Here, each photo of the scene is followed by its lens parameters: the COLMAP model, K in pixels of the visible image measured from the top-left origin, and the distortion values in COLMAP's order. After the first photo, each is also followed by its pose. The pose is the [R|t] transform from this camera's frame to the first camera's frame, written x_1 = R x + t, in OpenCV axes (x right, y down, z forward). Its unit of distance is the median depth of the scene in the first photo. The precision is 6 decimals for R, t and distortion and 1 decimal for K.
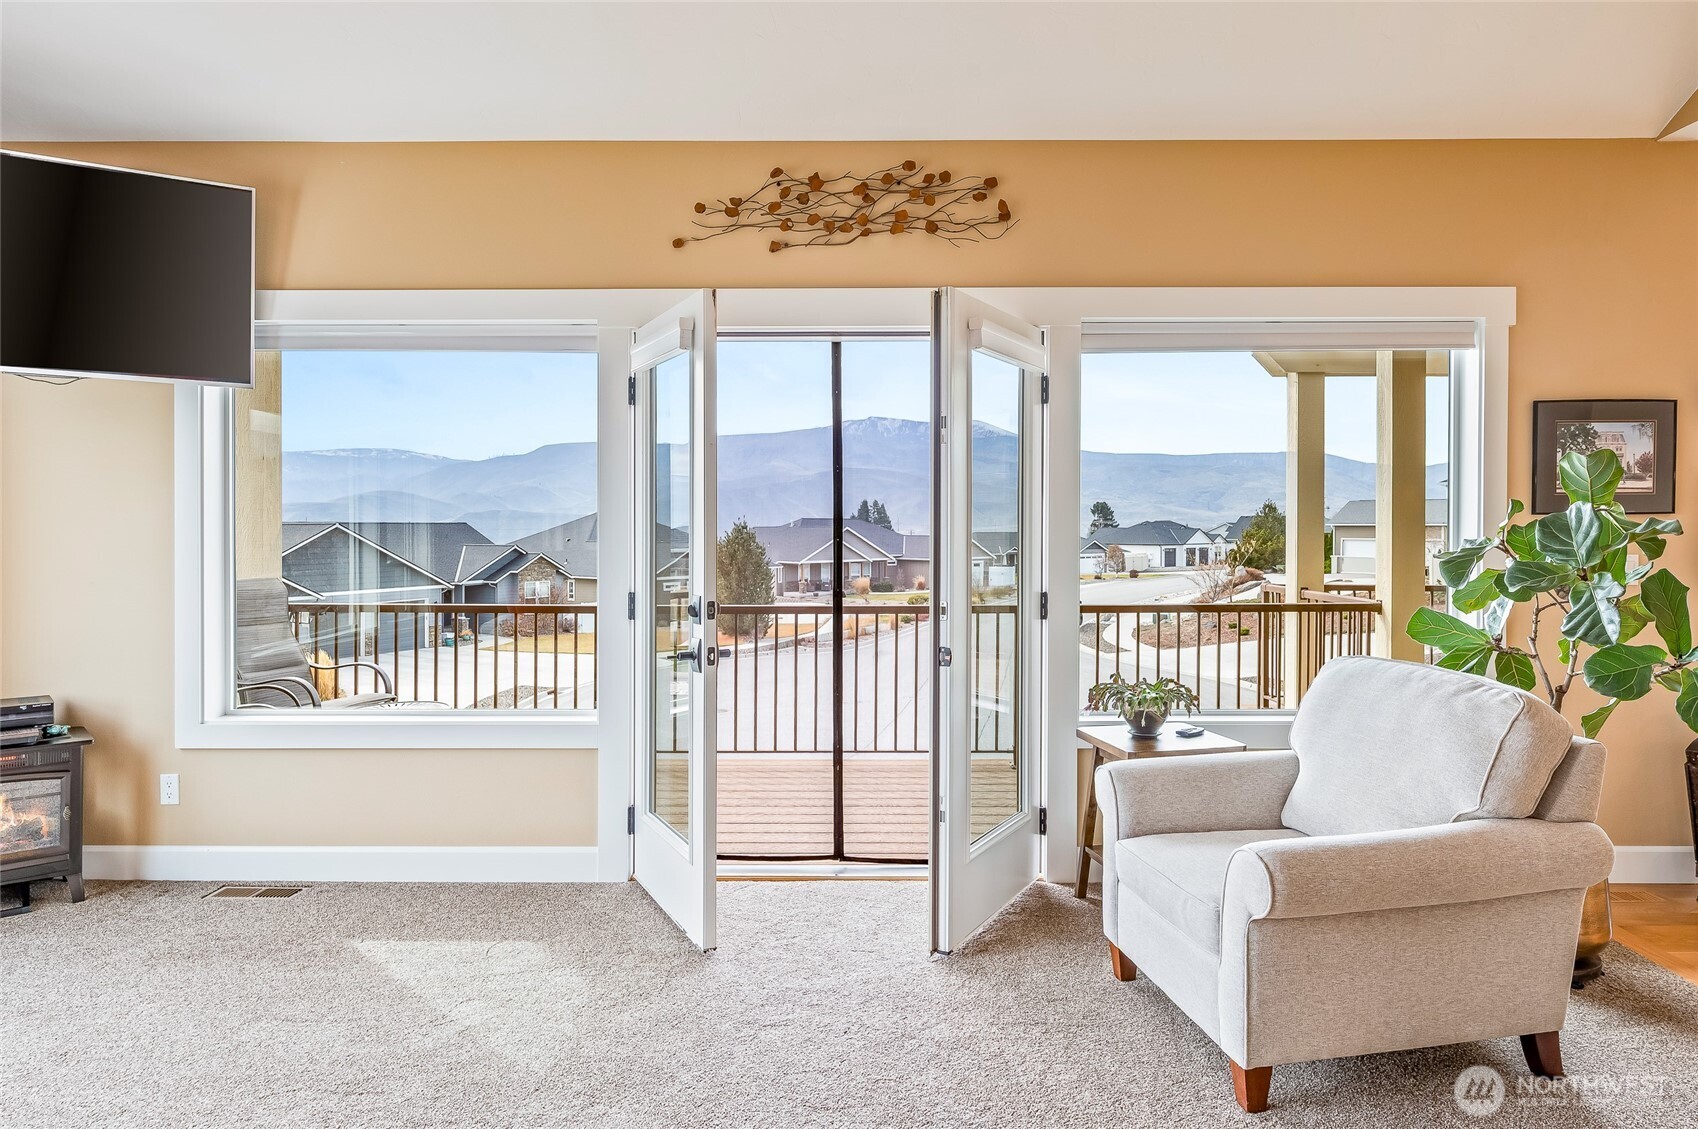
lens RADIAL K [[996.6, 0, 853.5], [0, 996.6, 533.5], [0, 0, 1]] dist [-0.005970, 0.001039]
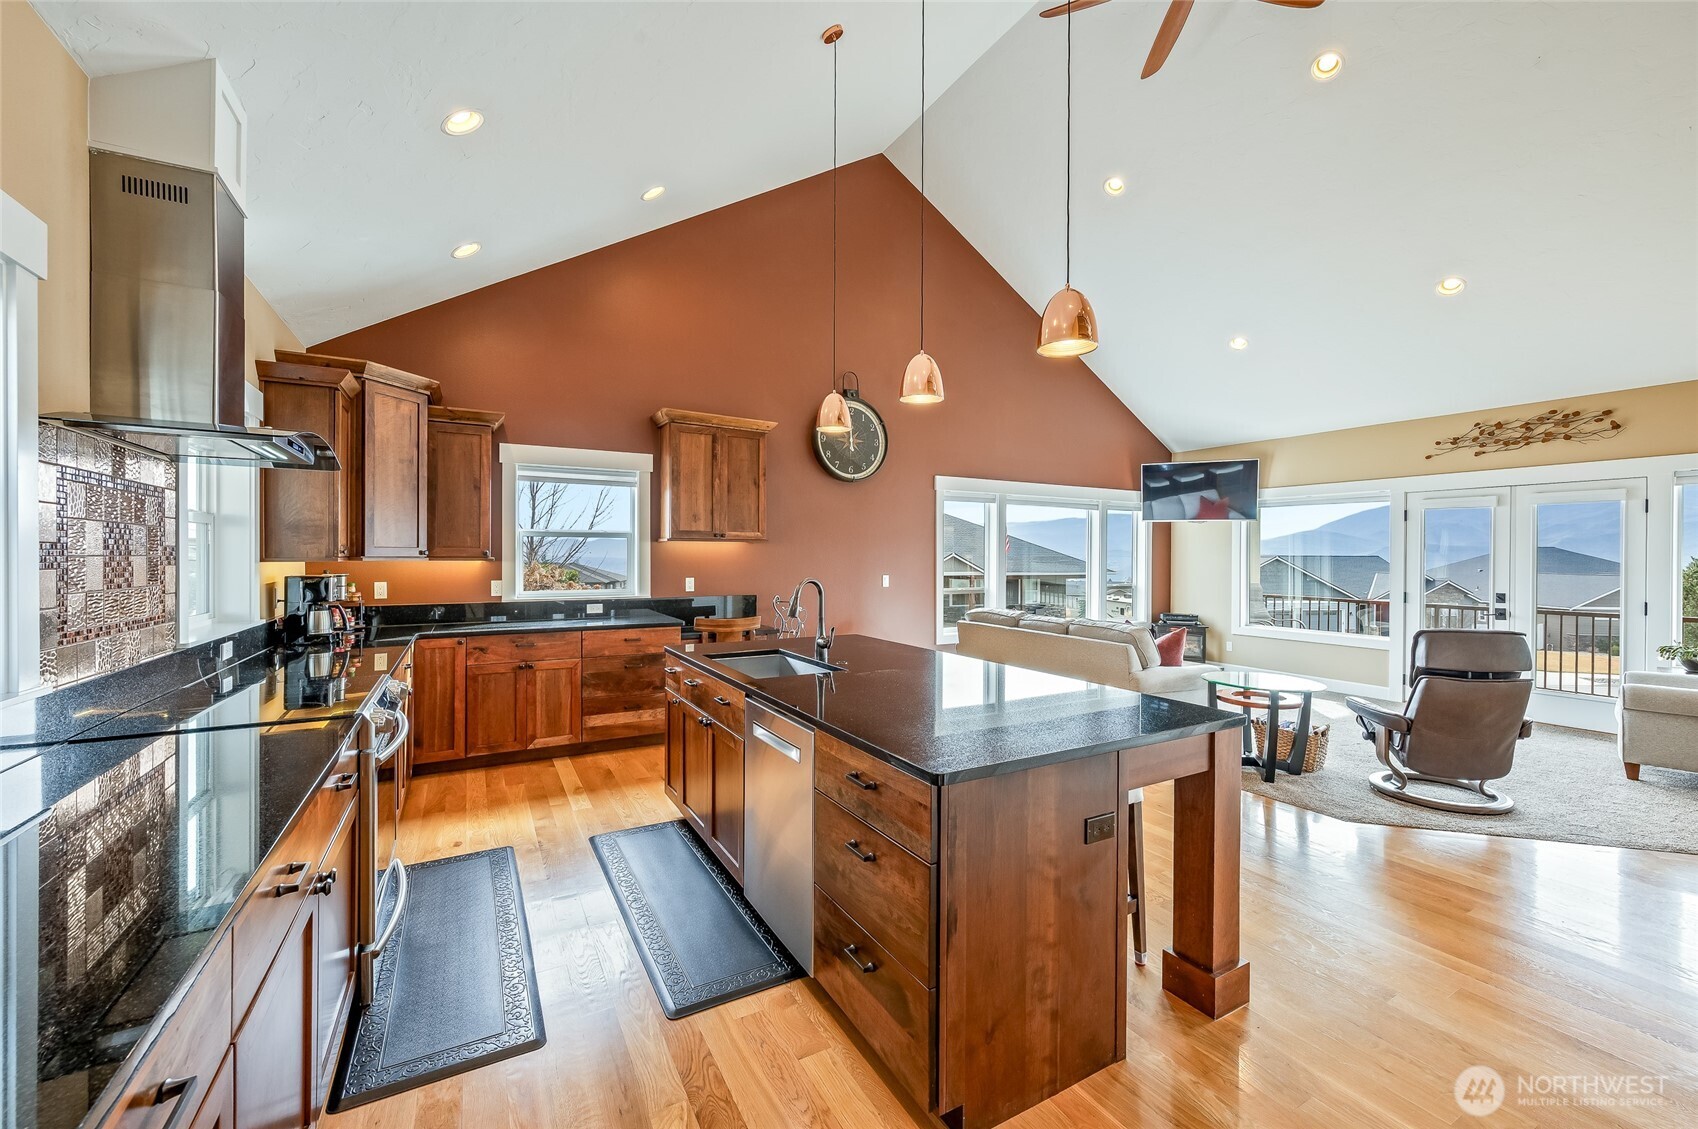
lens RADIAL K [[669.9, 0, 846.0], [0, 669.9, 560.9], [0, 0, 1]] dist [-0.003743, -0.000614]
pose [[0.488666, 0.012563, -0.872380, 0.598059], [-0.013440, 0.999886, 0.006871, -0.016082], [0.872367, 0.008368, 0.488779, -1.154926]]
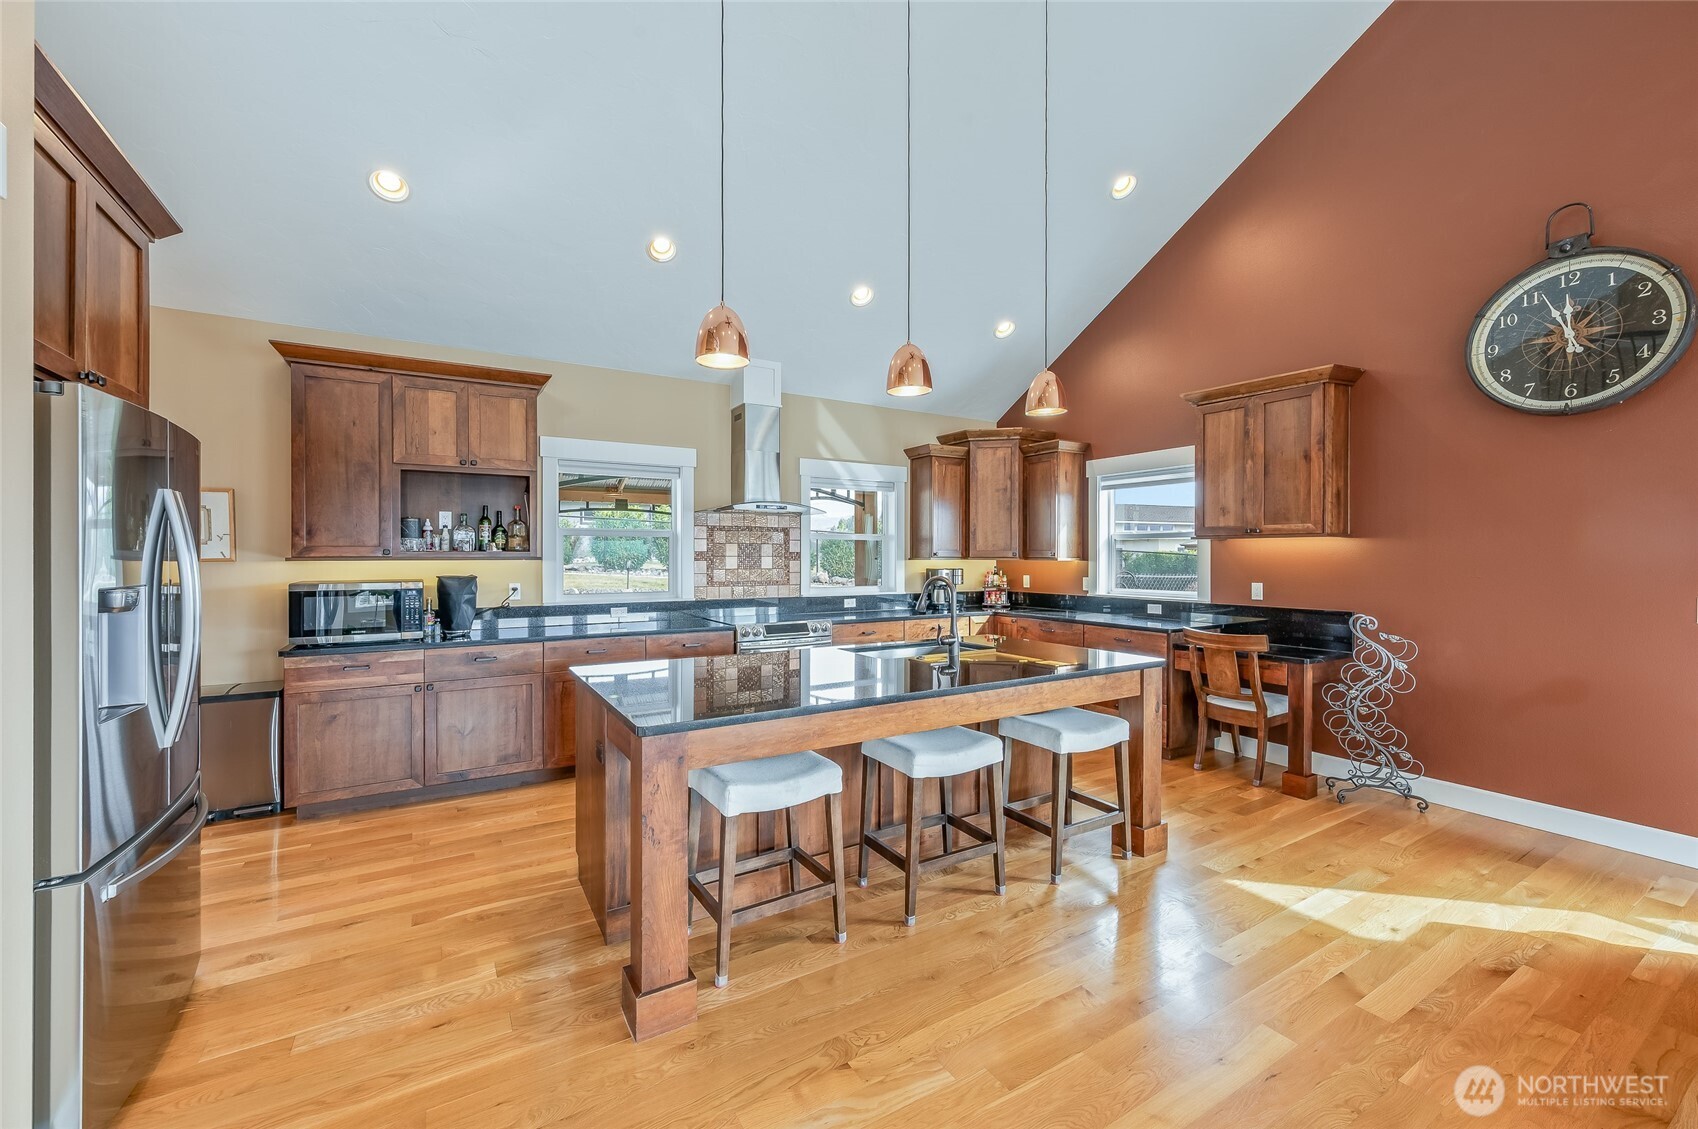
lens RADIAL K [[669.9, 0, 843.1], [0, 669.9, 558.7], [0, 0, 1]] dist [-0.003743, -0.000614]
pose [[-0.858293, 0.005431, -0.513130, 0.397486], [-0.001633, 0.999910, 0.013316, -0.022966], [0.513157, 0.012267, -0.858207, -0.034430]]
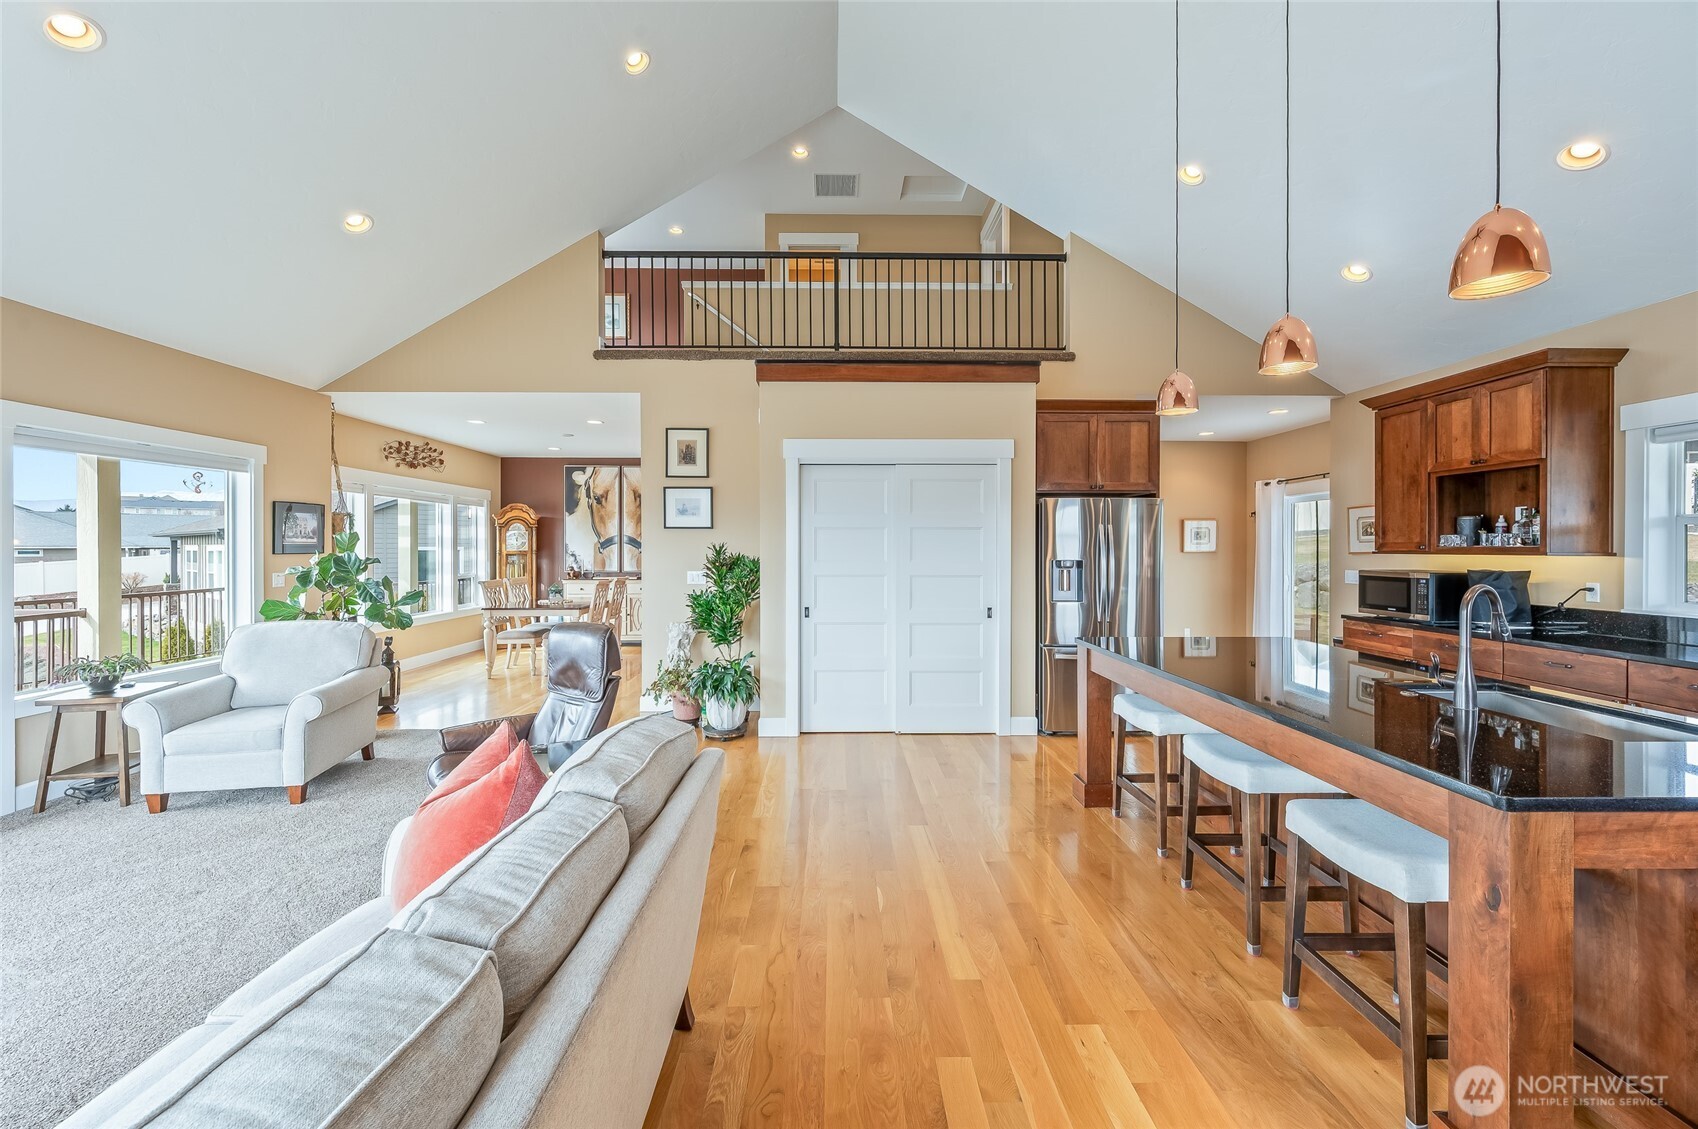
lens RADIAL K [[669.9, 0, 843.6], [0, 669.9, 539.8], [0, 0, 1]] dist [-0.003743, -0.000614]
pose [[-0.025581, 0.013697, 0.999579, -0.765689], [0.006785, 0.999885, -0.013527, -0.022735], [-0.999650, 0.006436, -0.025671, -0.178817]]
